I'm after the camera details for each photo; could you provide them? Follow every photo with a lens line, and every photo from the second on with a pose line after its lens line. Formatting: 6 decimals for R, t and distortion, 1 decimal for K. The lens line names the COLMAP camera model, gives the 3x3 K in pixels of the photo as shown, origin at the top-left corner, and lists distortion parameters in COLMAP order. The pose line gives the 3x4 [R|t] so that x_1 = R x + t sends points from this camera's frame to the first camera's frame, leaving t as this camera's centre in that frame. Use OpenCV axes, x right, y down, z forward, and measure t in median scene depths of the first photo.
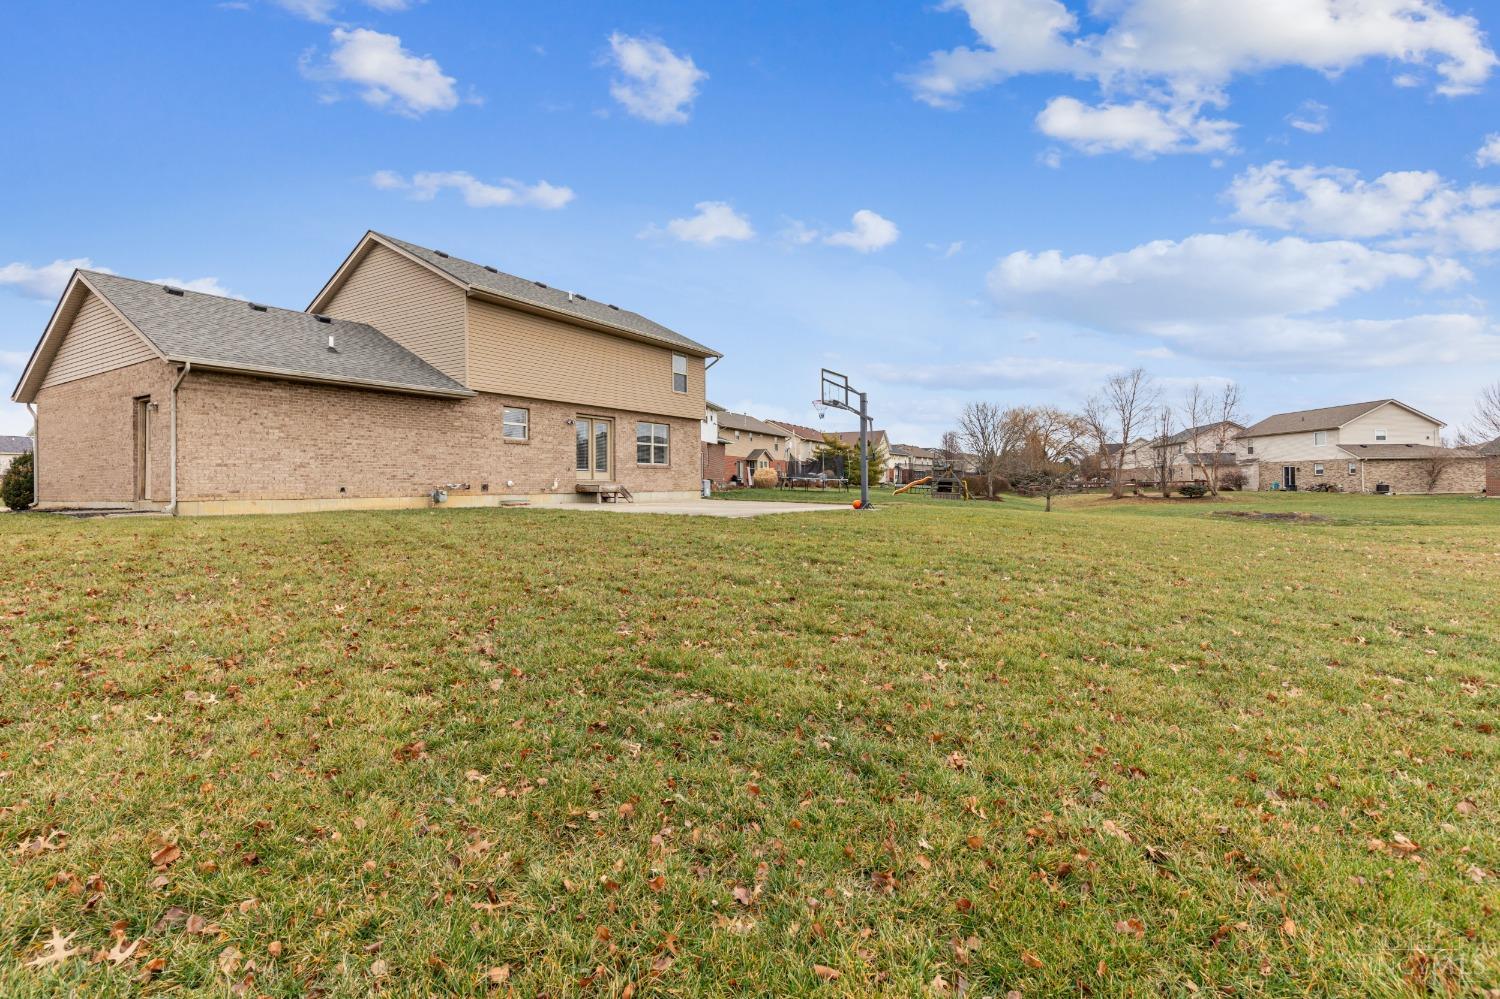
lens RADIAL K [[682.3, 0, 751.1], [0, 682.3, 488.7], [0, 0, 1]] dist [0.004342, -0.000169]
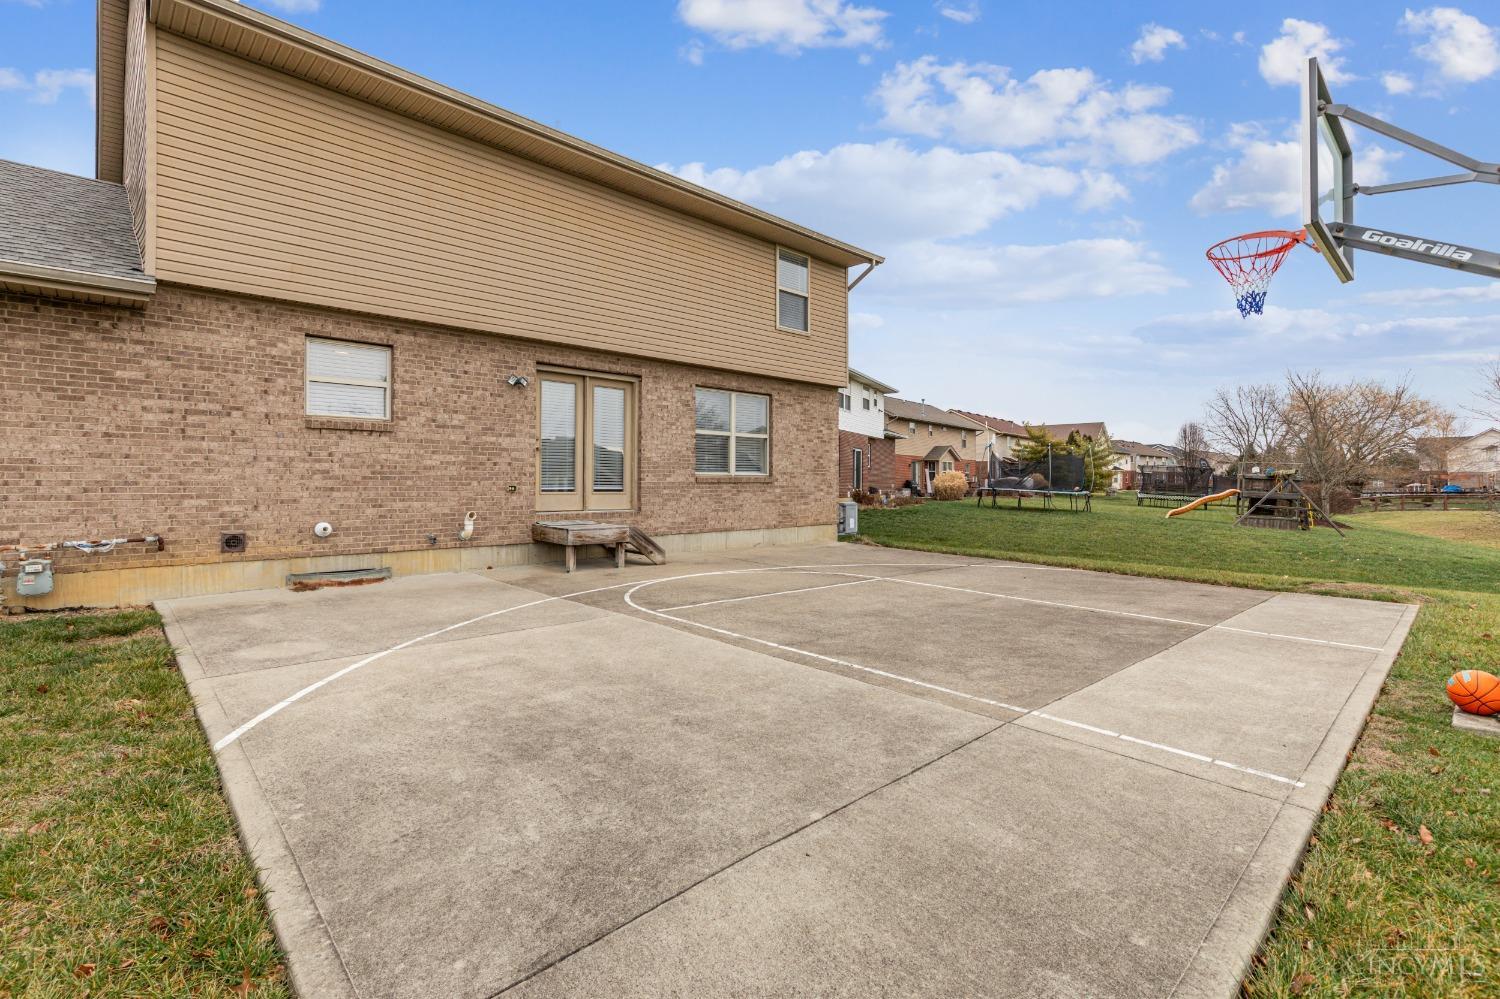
lens RADIAL K [[682.3, 0, 745.4], [0, 682.3, 486.8], [0, 0, 1]] dist [0.004342, -0.000169]
pose [[0.966227, 0.011044, -0.257455, -0.003821], [-0.011145, 0.999937, 0.001066, -0.012737], [0.257451, 0.001839, 0.966290, 0.243535]]
